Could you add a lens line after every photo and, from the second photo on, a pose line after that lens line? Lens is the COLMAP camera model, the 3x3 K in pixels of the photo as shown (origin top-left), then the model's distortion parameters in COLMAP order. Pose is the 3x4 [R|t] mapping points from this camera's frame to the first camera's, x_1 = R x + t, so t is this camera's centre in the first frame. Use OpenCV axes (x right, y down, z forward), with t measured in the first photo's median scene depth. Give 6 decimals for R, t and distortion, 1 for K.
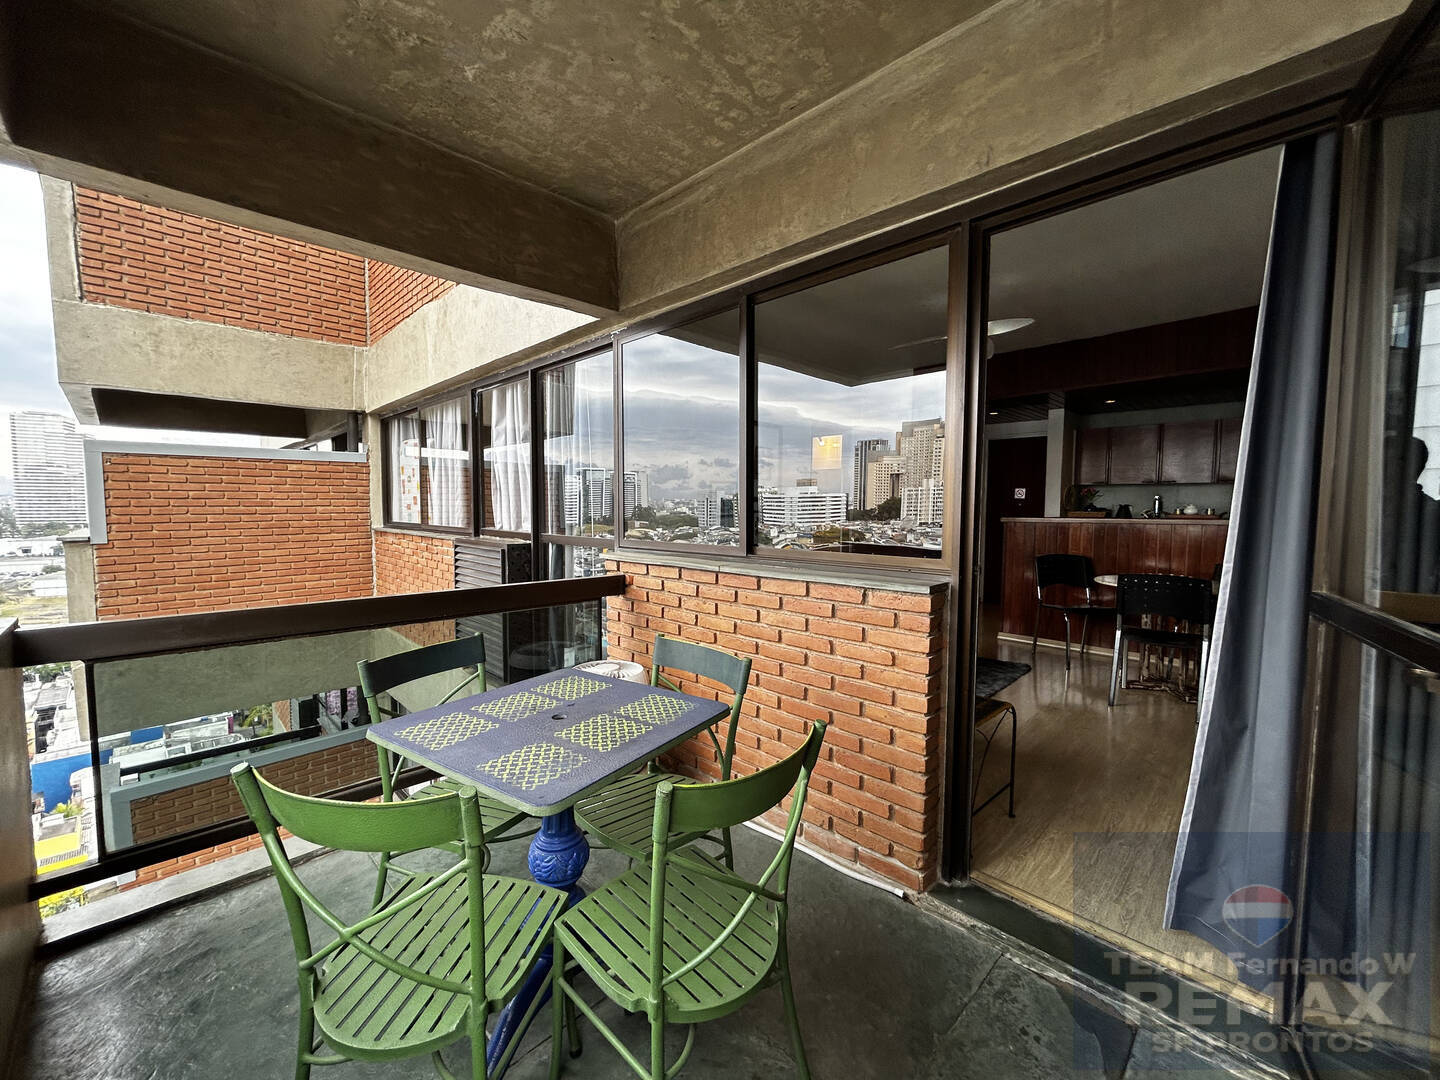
lens RADIAL K [[579.0, 0, 720.3], [0, 579.0, 540.8], [0, 0, 1]] dist [-0.001620, 0.000619]
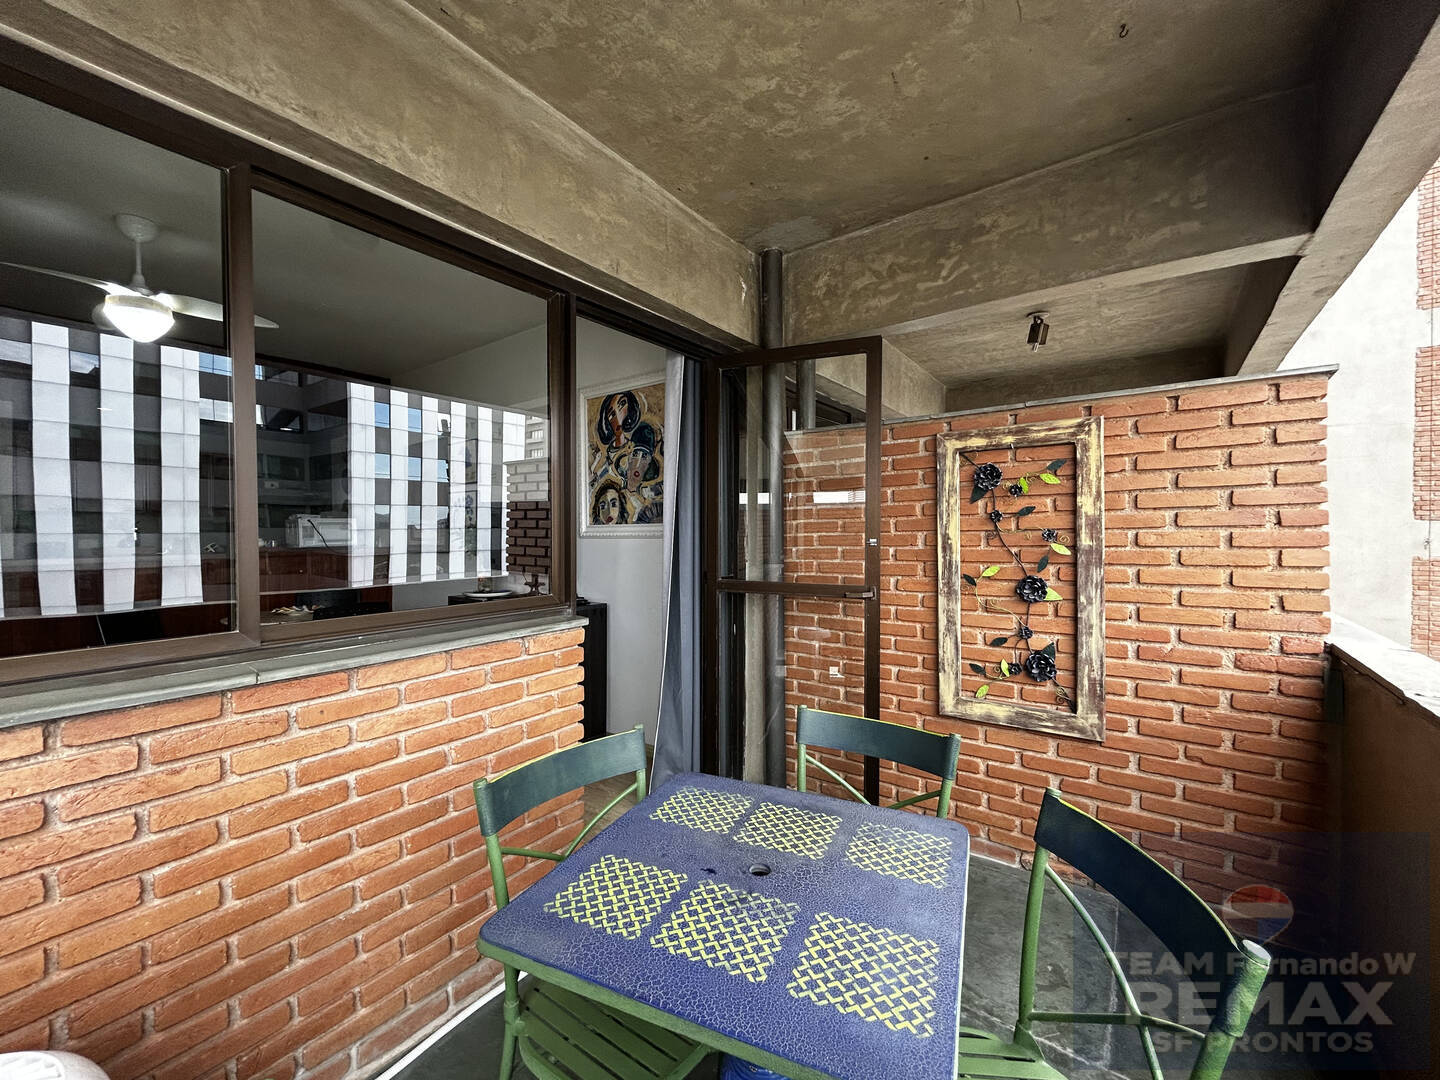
lens RADIAL K [[579.0, 0, 723.8], [0, 579.0, 540.1], [0, 0, 1]] dist [-0.001620, 0.000619]
pose [[-0.139113, -0.019741, 0.990080, -0.222339], [0.066530, 0.997356, 0.029234, -0.024364], [-0.988039, 0.069937, -0.137432, 0.263720]]
